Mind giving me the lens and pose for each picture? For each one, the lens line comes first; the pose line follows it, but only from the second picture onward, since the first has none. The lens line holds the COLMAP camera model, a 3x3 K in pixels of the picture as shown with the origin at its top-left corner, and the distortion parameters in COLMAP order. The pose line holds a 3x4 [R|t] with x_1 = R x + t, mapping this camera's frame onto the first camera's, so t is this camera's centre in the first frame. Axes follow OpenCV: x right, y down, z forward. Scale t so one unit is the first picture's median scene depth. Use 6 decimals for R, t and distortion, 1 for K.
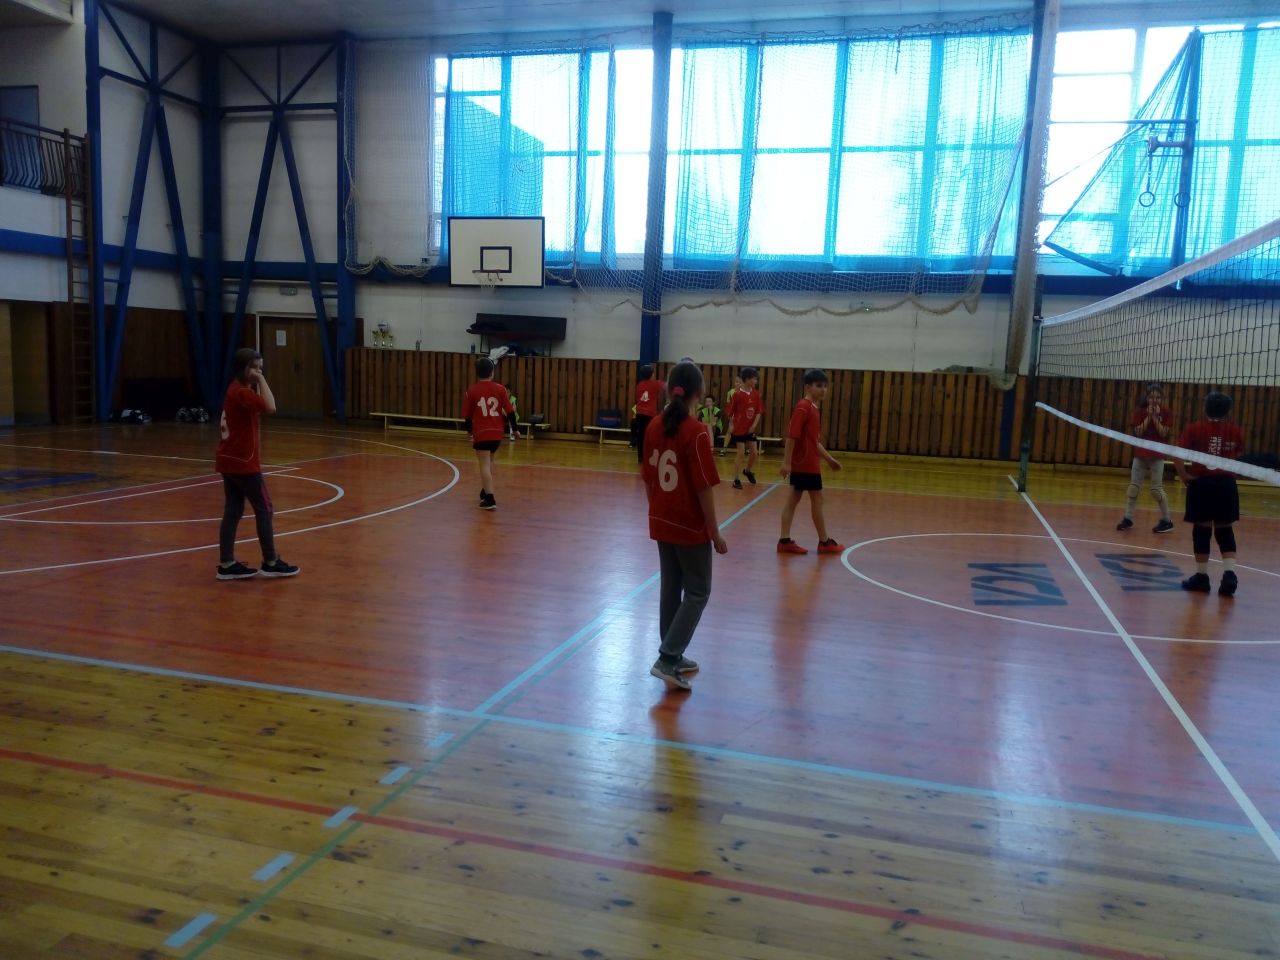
lens RADIAL K [[1001.5, 0, 640.0], [0, 1001.5, 480.0], [0, 0, 1]] dist [0.032237, -0.068862]
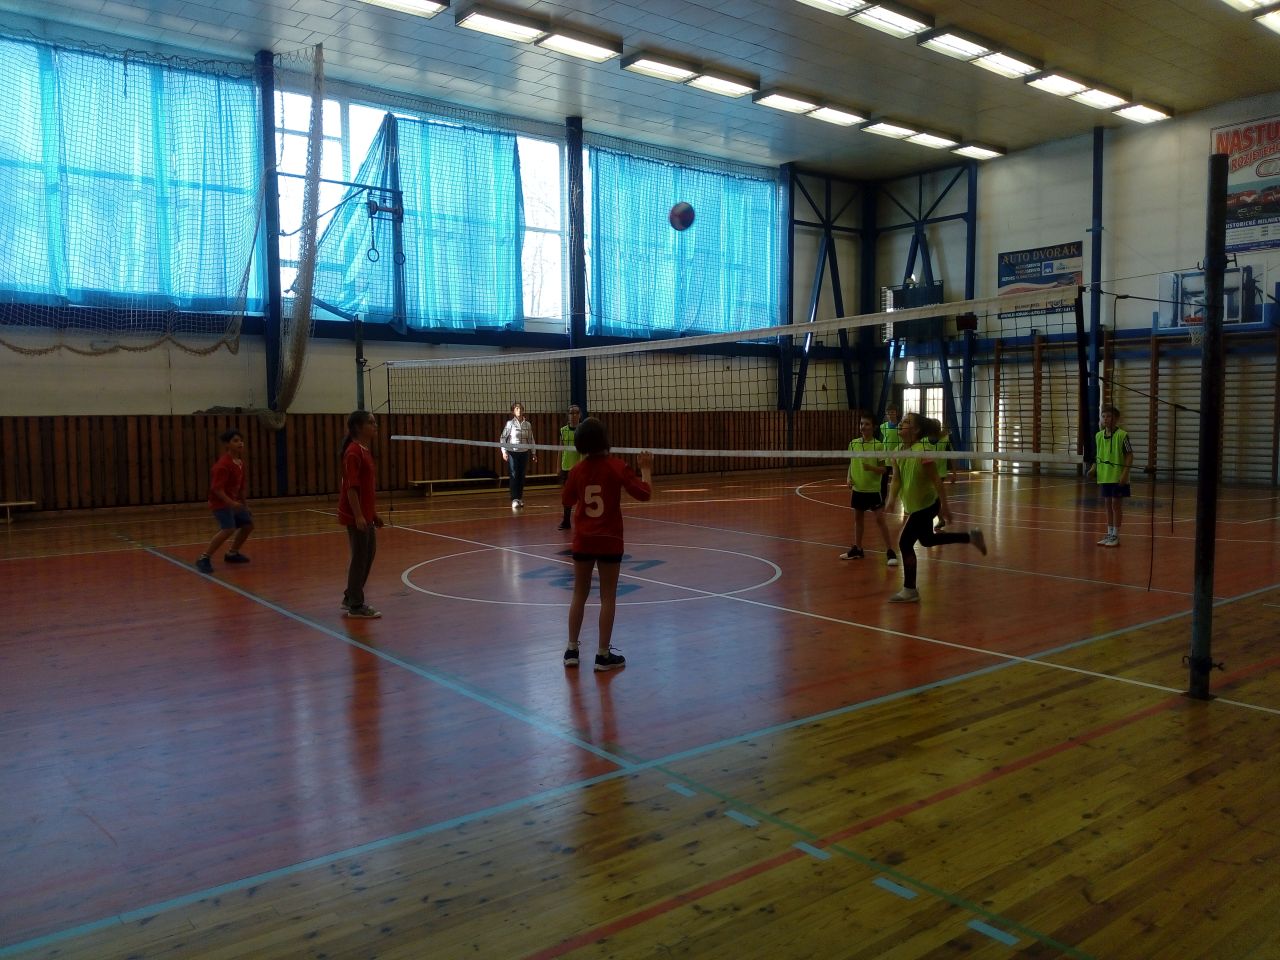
lens RADIAL K [[1001.9, 0, 640.0], [0, 1001.9, 480.0], [0, 0, 1]] dist [0.024876, -0.063490]
pose [[0.581689, -0.097045, 0.807602, -0.251319], [0.124434, 0.991788, 0.029551, -0.021525], [-0.803837, 0.083303, 0.588987, 0.101757]]
